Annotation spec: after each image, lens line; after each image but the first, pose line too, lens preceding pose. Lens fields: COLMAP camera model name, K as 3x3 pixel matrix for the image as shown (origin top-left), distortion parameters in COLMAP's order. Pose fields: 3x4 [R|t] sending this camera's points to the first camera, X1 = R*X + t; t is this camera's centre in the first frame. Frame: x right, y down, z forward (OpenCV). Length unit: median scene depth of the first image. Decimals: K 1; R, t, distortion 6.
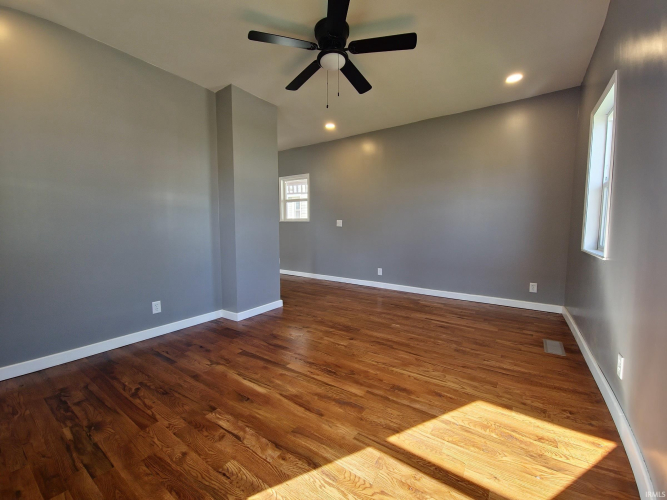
lens RADIAL K [[272.0, 0, 333.5], [0, 272.0, 250.0], [0, 0, 1]] dist [-0.000333, -0.000078]
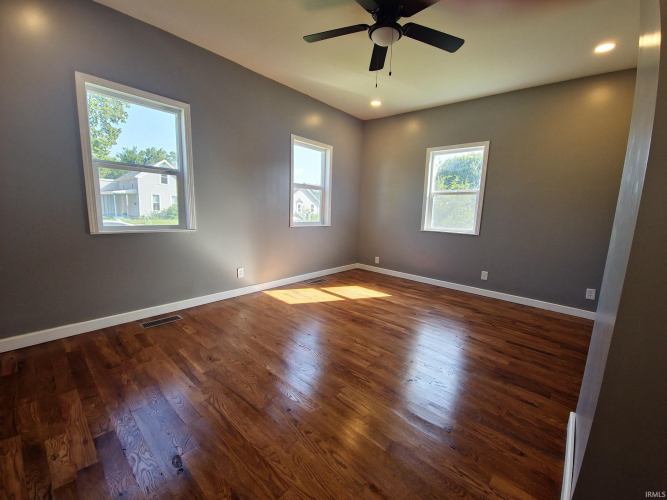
lens RADIAL K [[267.9, 0, 333.5], [0, 267.9, 250.0], [0, 0, 1]] dist [0.001054, 0.000094]
pose [[-0.991054, -0.058907, 0.119760, 0.032422], [-0.029257, 0.971387, 0.235693, -0.222754], [-0.130218, 0.230081, -0.964420, 2.264487]]
